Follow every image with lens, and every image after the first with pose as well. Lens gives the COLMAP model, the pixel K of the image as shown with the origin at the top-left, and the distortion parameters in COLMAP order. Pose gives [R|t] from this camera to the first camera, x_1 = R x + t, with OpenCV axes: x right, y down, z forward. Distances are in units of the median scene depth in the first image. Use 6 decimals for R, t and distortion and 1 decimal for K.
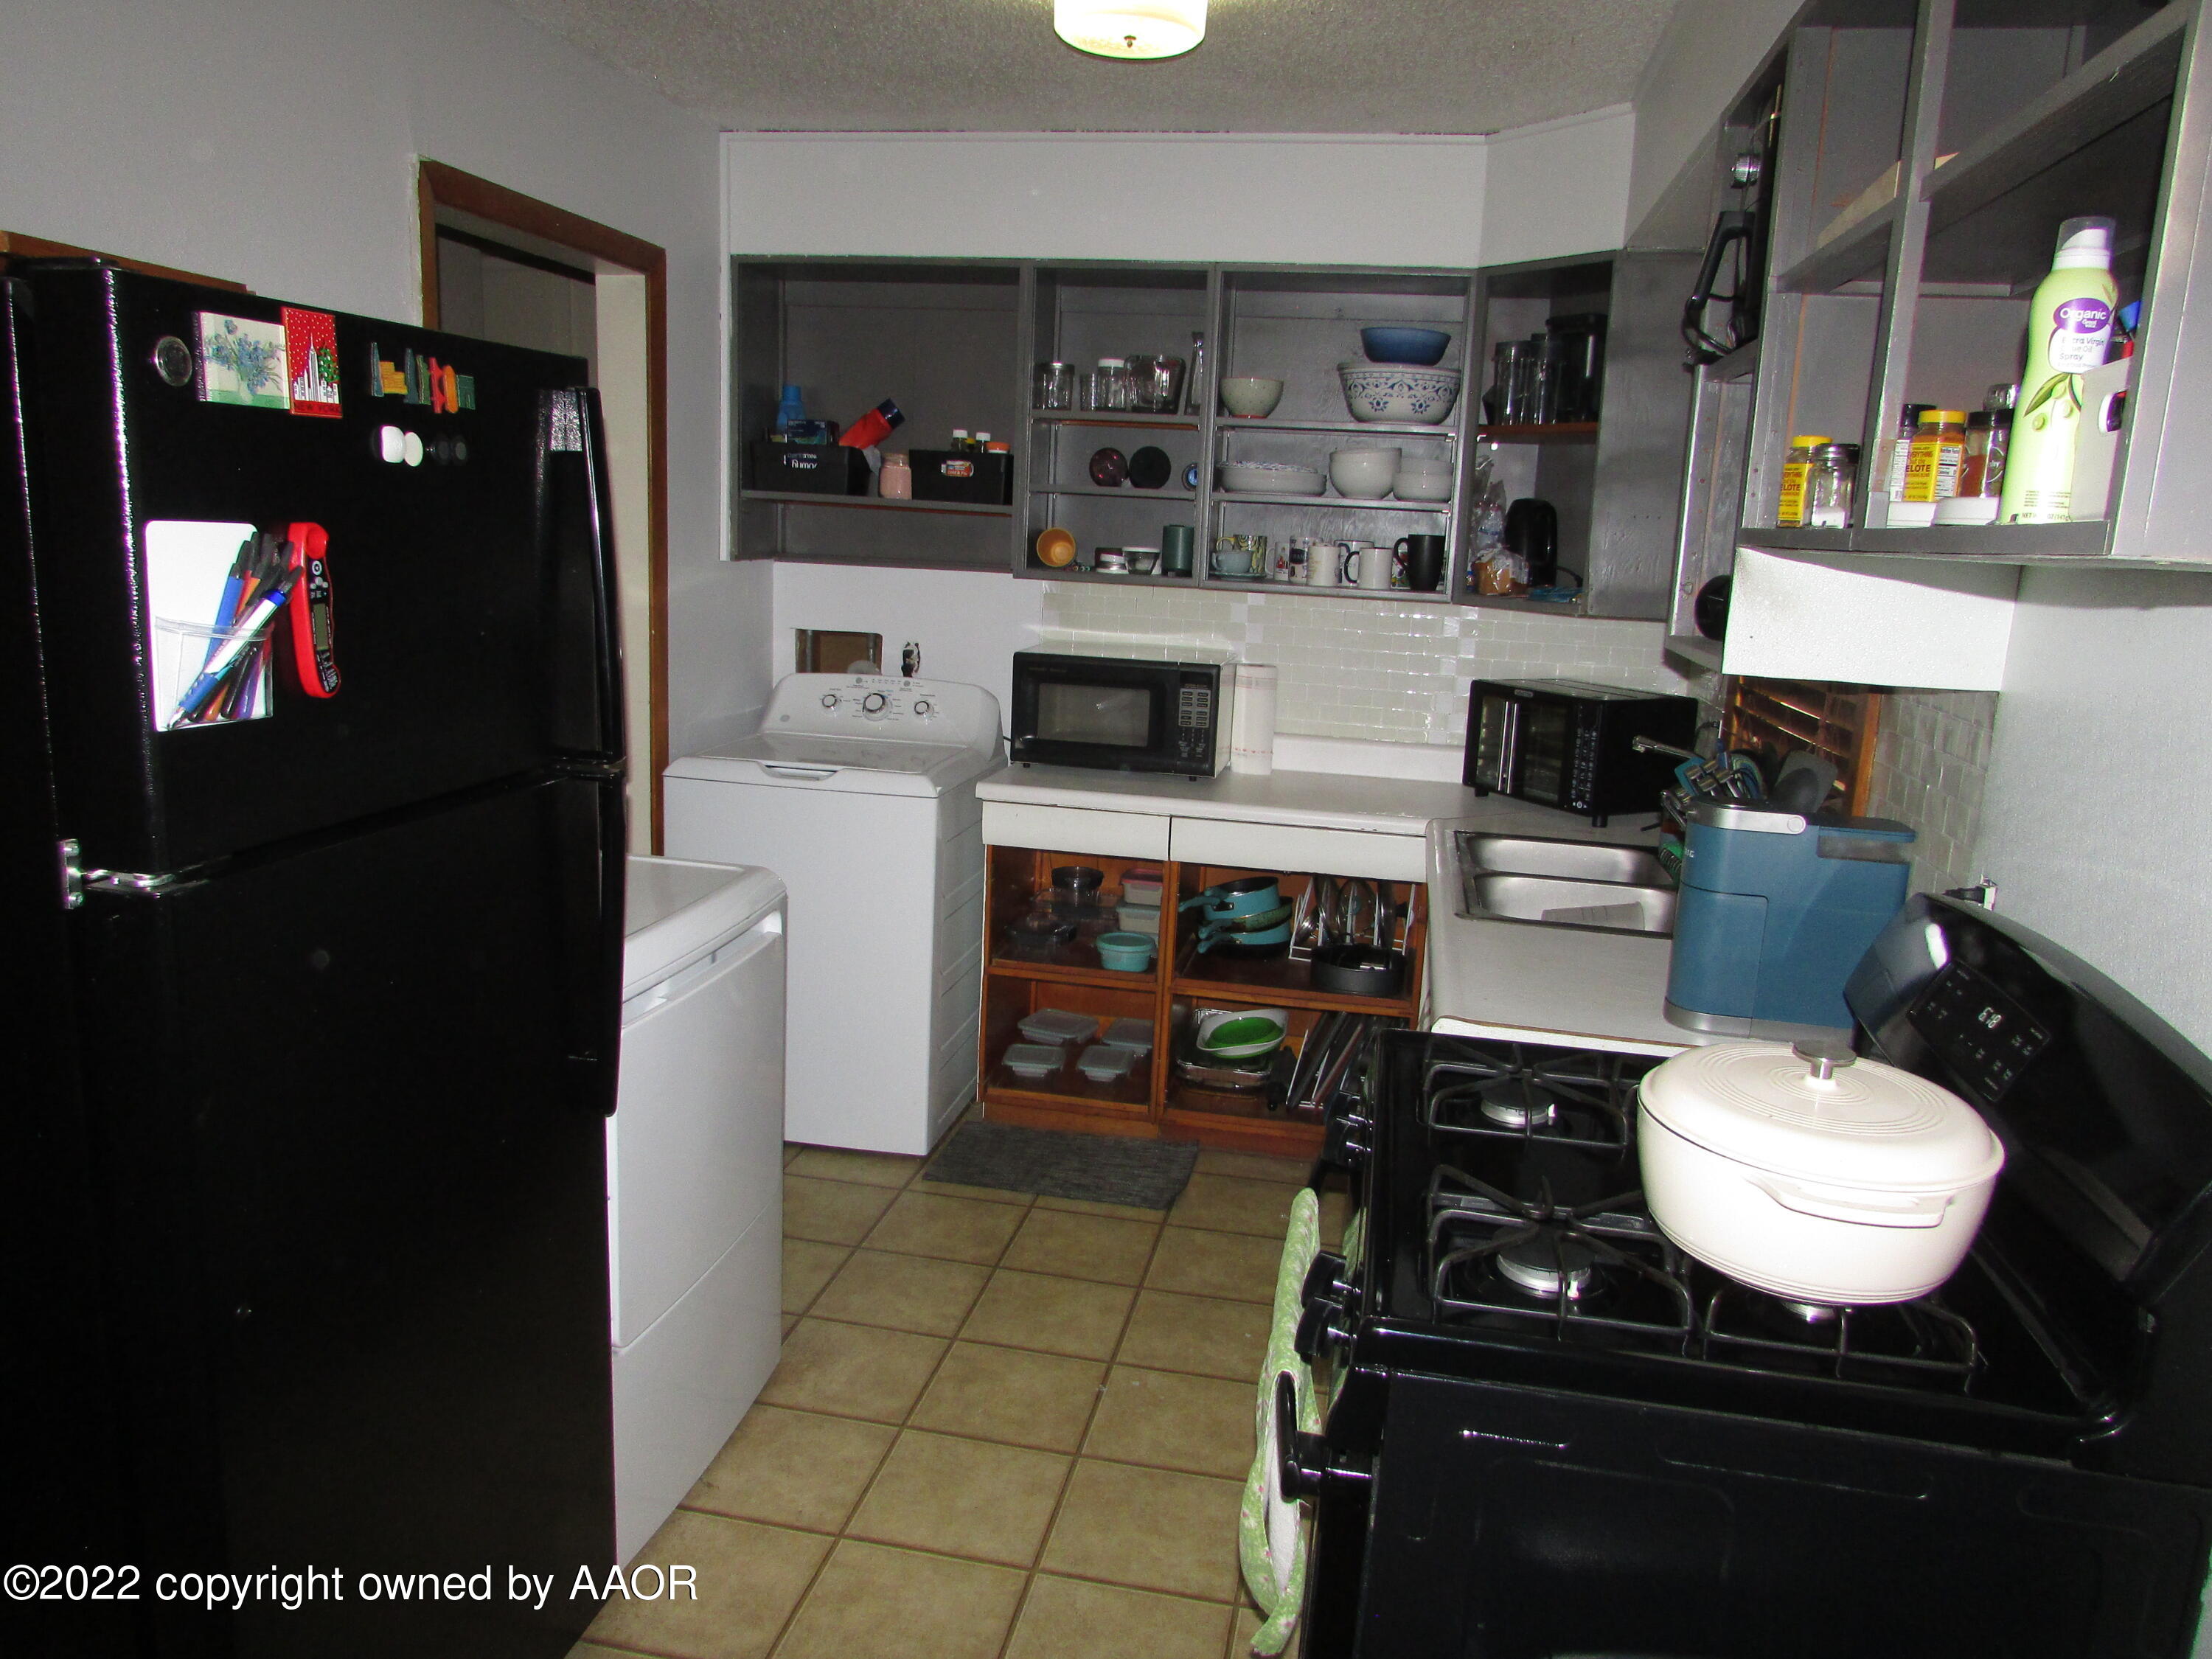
lens RADIAL K [[1578.4, 0, 1106.0], [0, 1578.4, 829.5], [0, 0, 1]] dist [-0.017847, -0.001449]
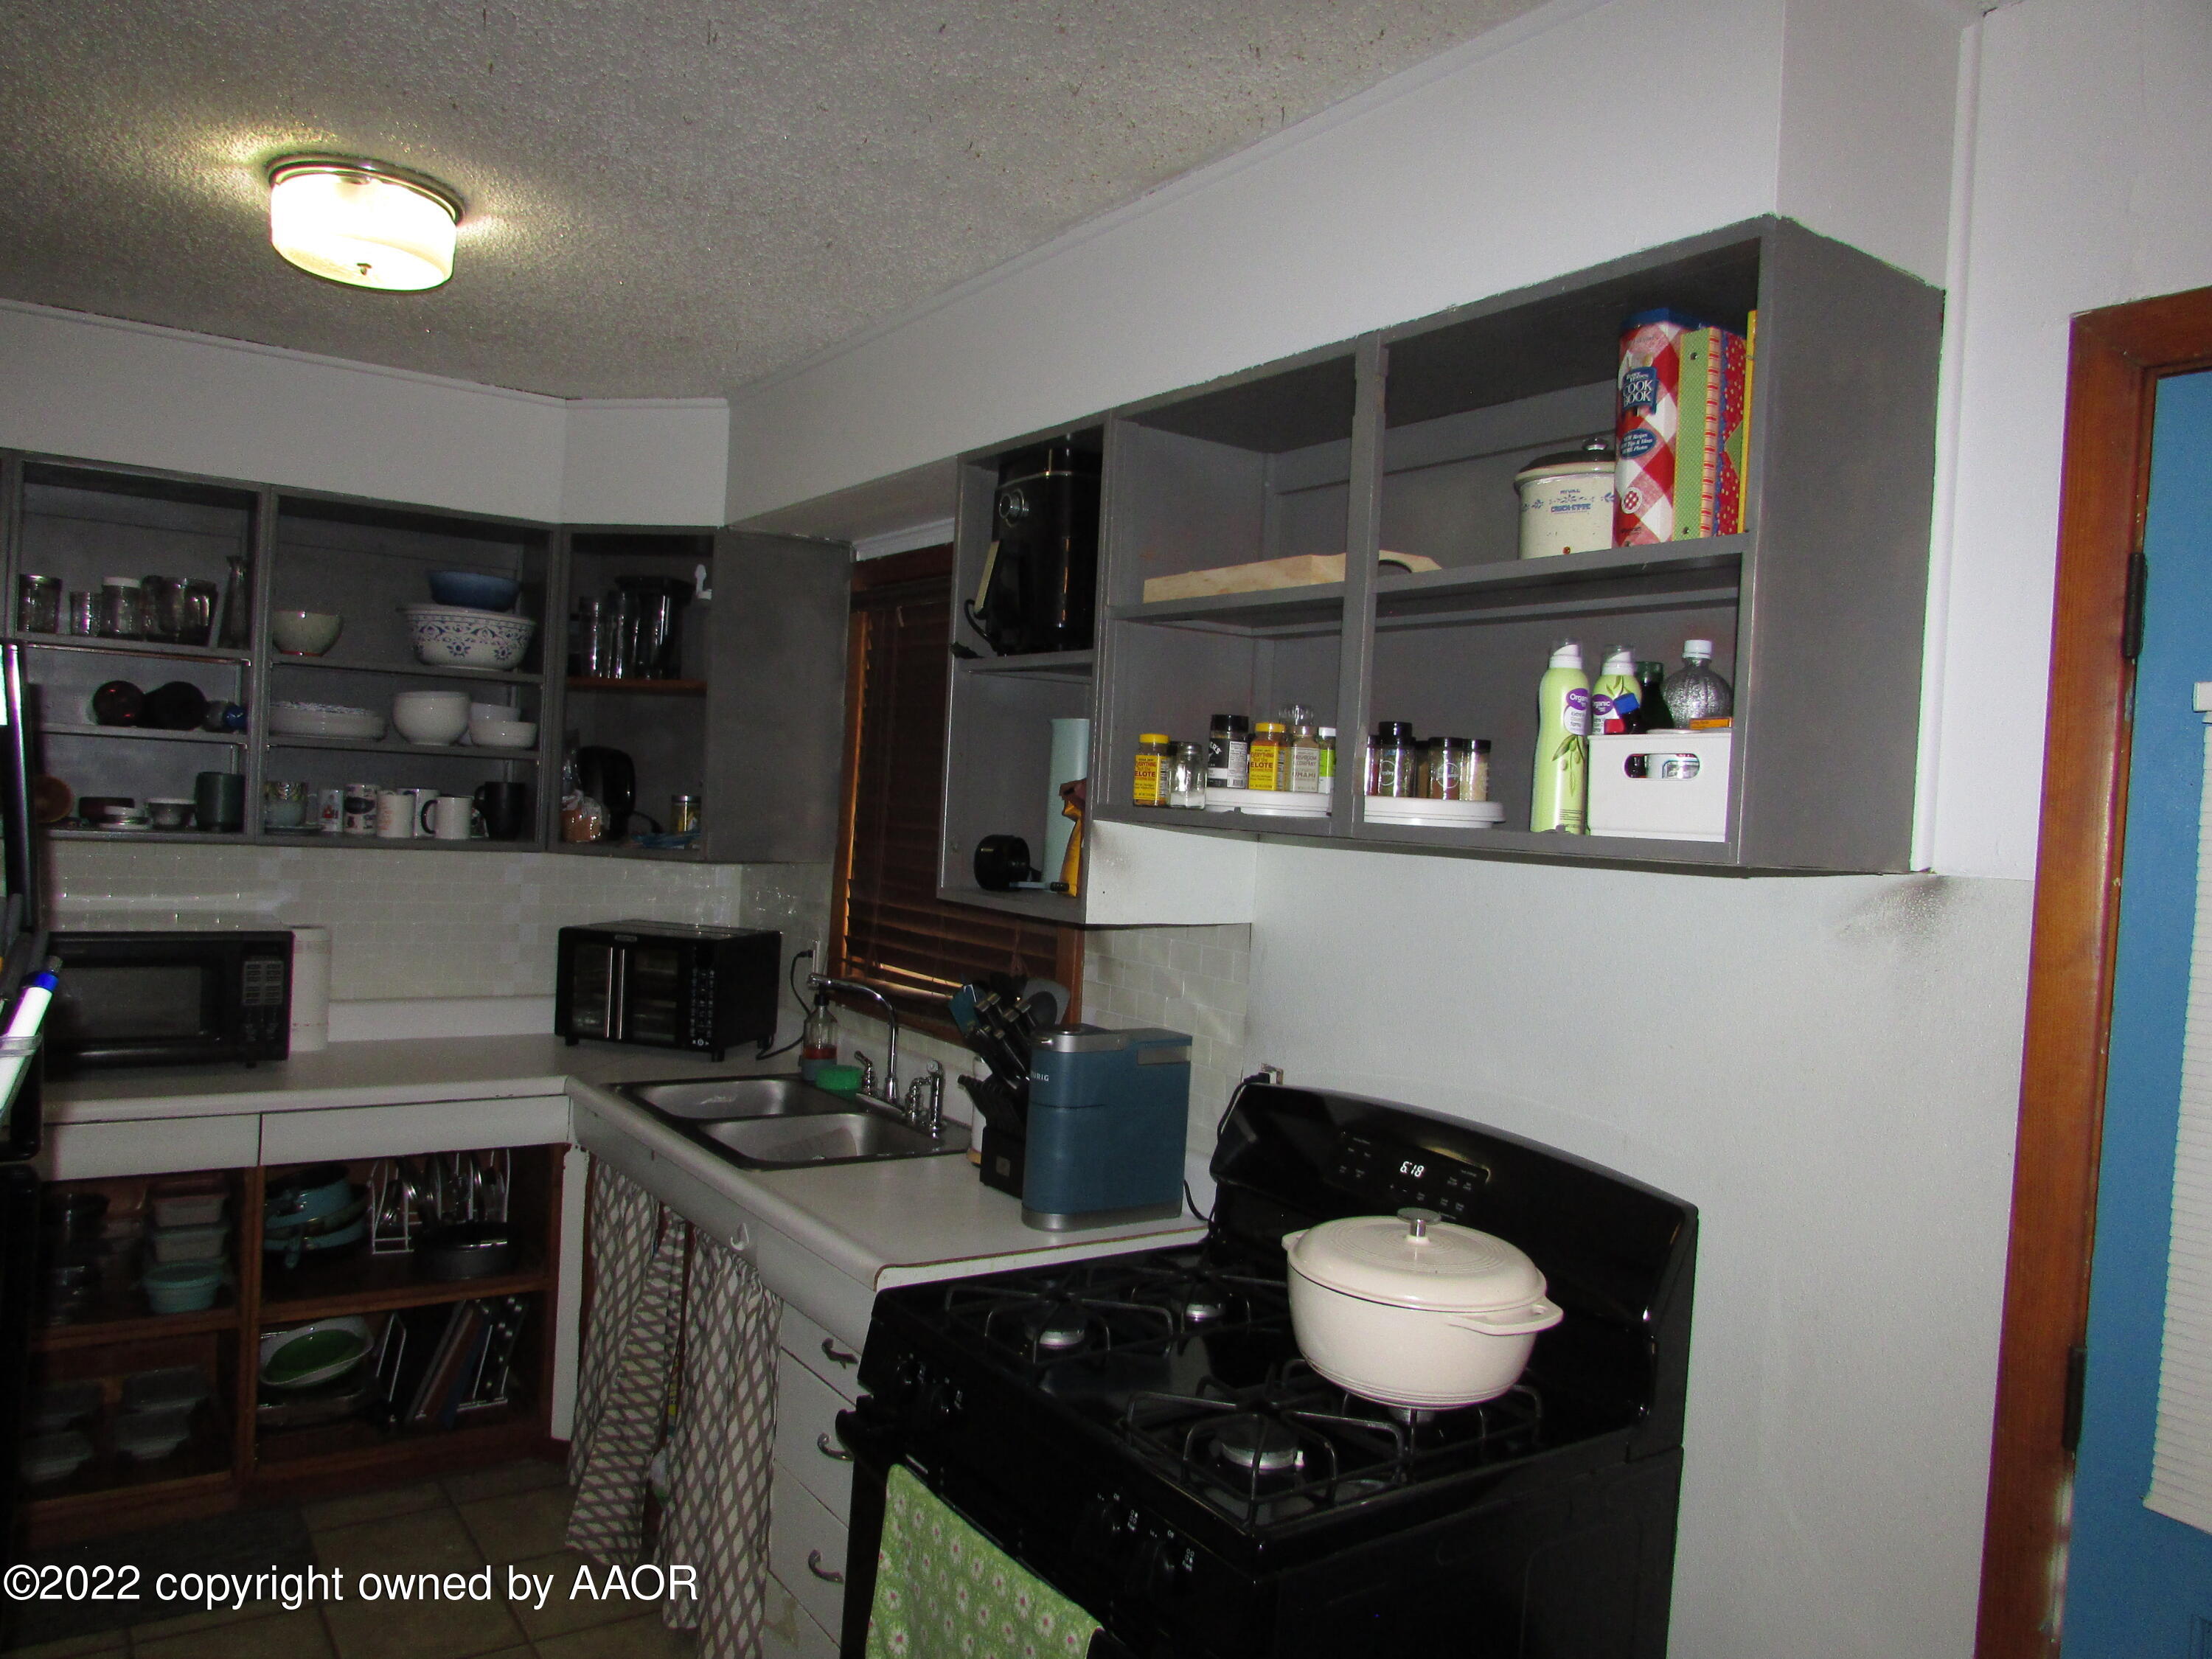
lens RADIAL K [[1575.4, 0, 1101.9], [0, 1575.4, 847.0], [0, 0, 1]] dist [-0.010698, -0.005254]
pose [[0.708985, -0.032455, 0.704476, -0.219542], [0.118059, 0.990305, -0.073192, -0.033551], [-0.695271, 0.135062, 0.705944, 0.067454]]
